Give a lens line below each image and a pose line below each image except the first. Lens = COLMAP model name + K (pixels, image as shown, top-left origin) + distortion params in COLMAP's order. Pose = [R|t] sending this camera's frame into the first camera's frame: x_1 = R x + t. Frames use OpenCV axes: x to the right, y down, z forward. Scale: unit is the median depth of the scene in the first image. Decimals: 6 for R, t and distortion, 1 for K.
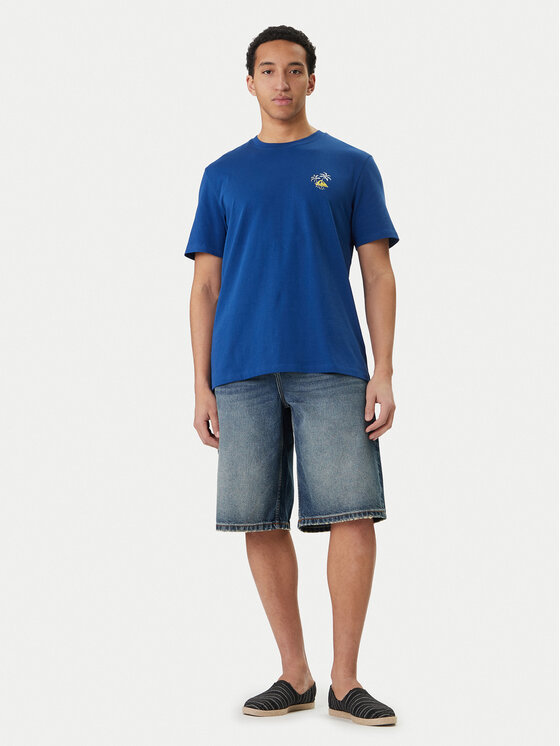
lens RADIAL K [[1046.1, 0, 280.0], [0, 1046.1, 373.0], [0, 0, 1]] dist [1.005336, -0.009536]
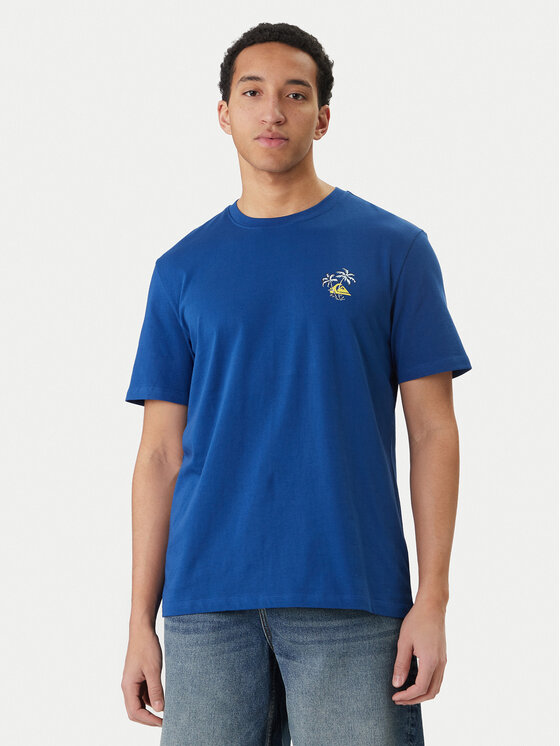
lens RADIAL K [[1342.5, 0, 280.0], [0, 1342.5, 373.0], [0, 0, 1]] dist [0.188267, 0.094125]
pose [[0.997928, 0.060812, -0.020993, 0.027208], [-0.063483, 0.983731, -0.168058, -0.000868], [0.010432, 0.169042, 0.985554, 0.297871]]
